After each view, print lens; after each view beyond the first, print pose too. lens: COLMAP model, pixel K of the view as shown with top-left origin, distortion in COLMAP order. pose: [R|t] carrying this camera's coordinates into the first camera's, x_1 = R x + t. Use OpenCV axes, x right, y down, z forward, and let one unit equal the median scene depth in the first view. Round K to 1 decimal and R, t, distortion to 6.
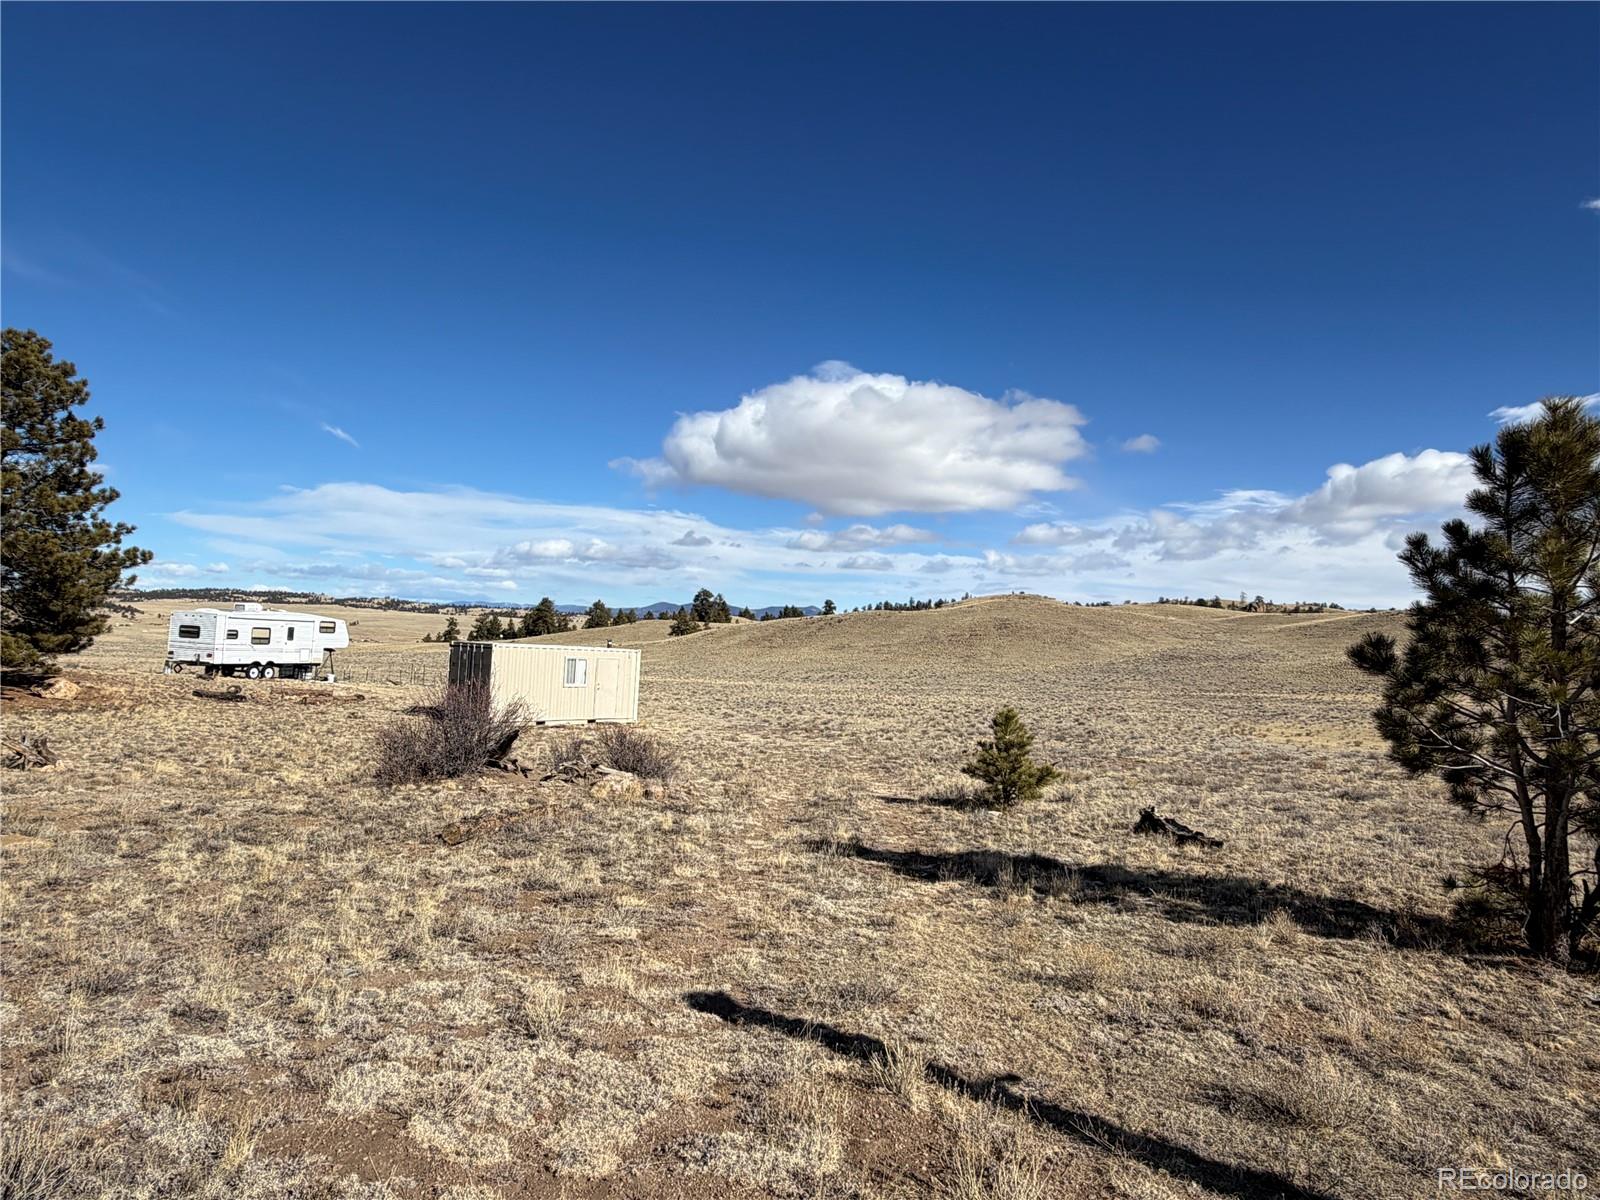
lens RADIAL K [[978.4, 0, 796.6], [0, 978.4, 601.1], [0, 0, 1]] dist [-0.003576, 0.002789]
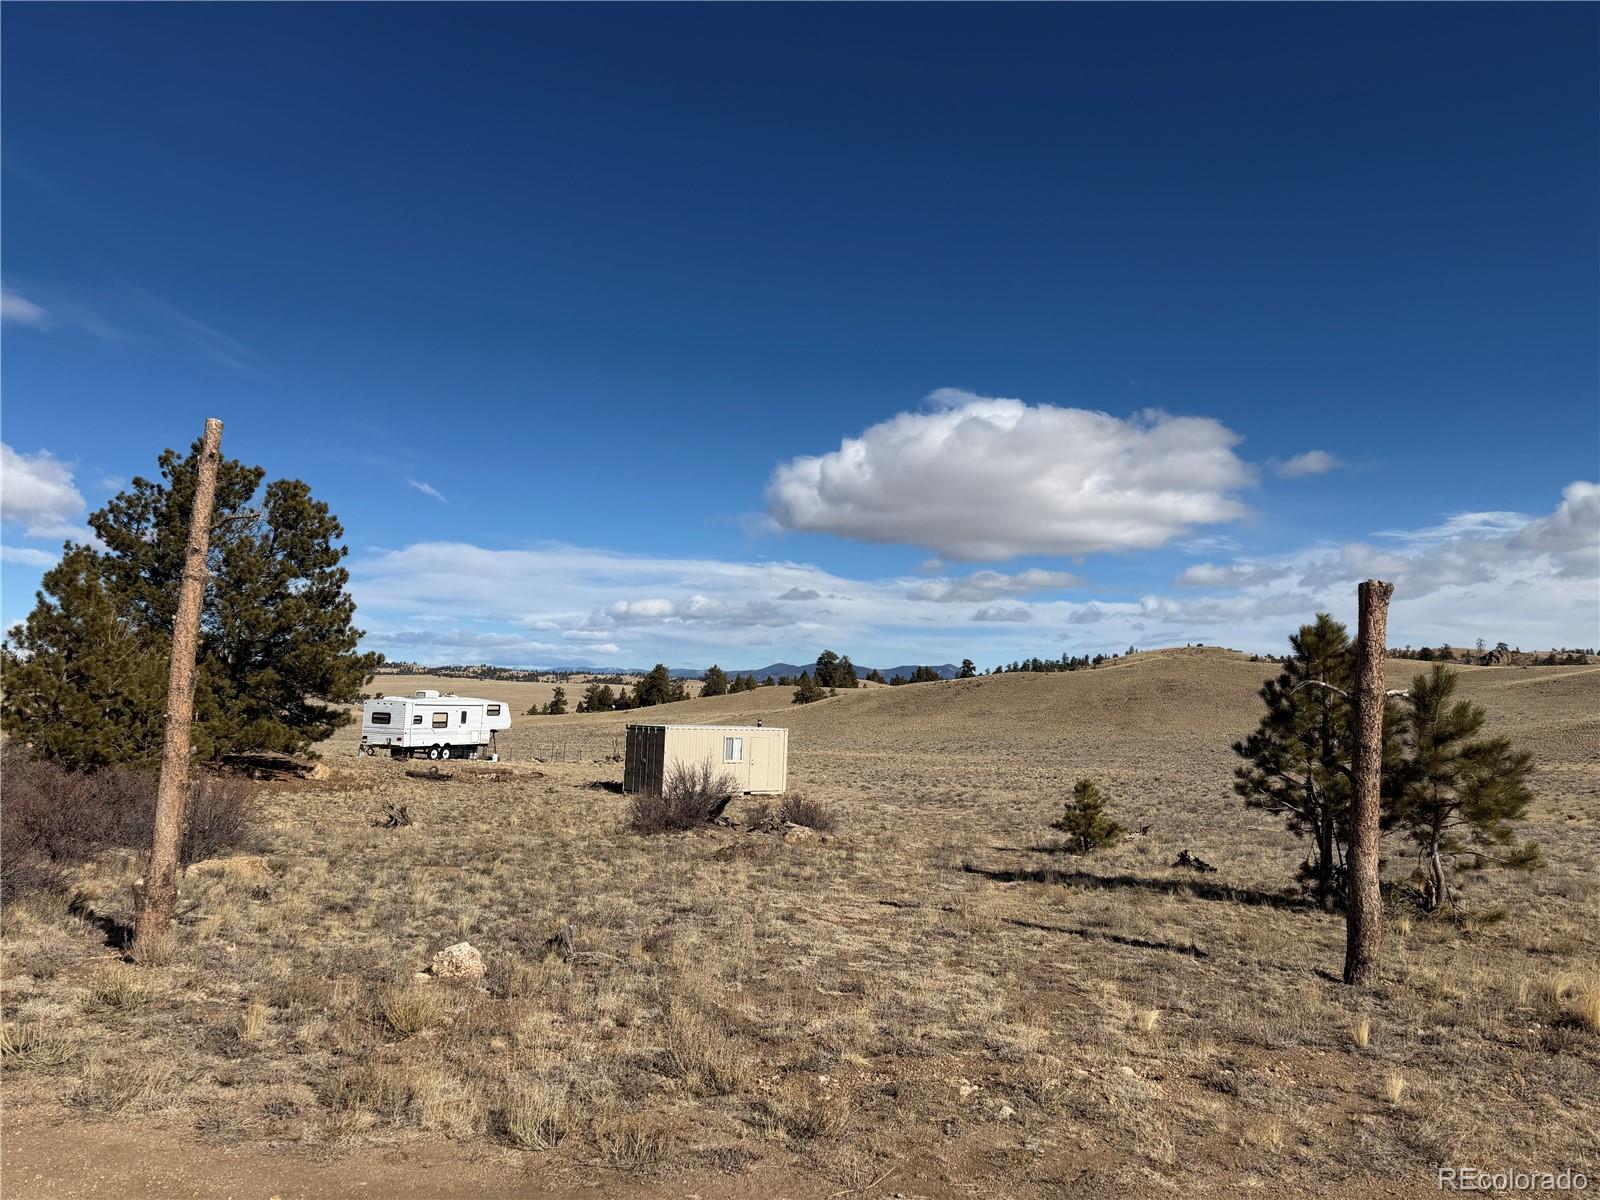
lens RADIAL K [[1119.2, 0, 805.9], [0, 1119.2, 604.1], [0, 0, 1]] dist [0.077367, -0.070277]
pose [[0.993620, -0.026422, -0.109645, 0.003914], [0.021009, 0.998516, -0.050238, -0.023256], [0.110810, 0.047614, 0.992700, -0.229335]]
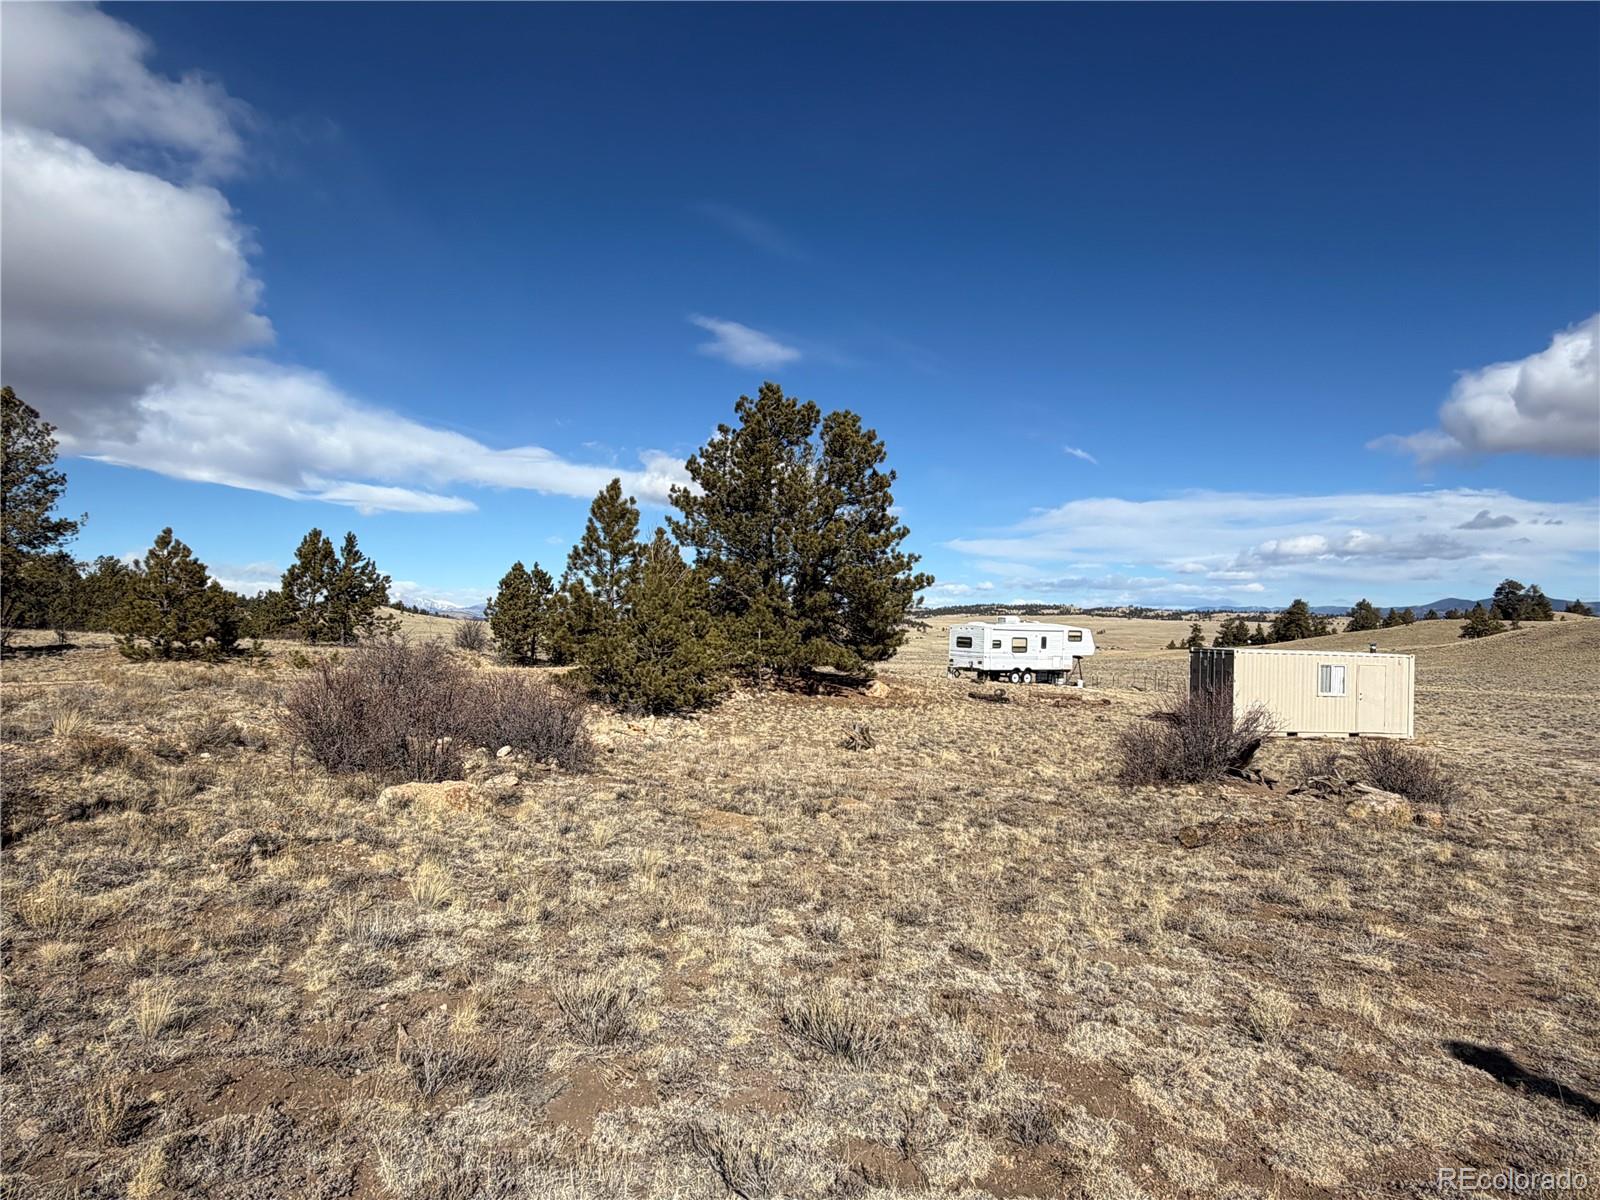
lens RADIAL K [[978.4, 0, 797.2], [0, 978.4, 602.0], [0, 0, 1]] dist [-0.003576, 0.002789]
pose [[0.747467, -0.043026, -0.662905, 0.006513], [0.038888, 0.999023, -0.020994, 0.000067], [0.663160, -0.010087, 0.748410, -0.006303]]
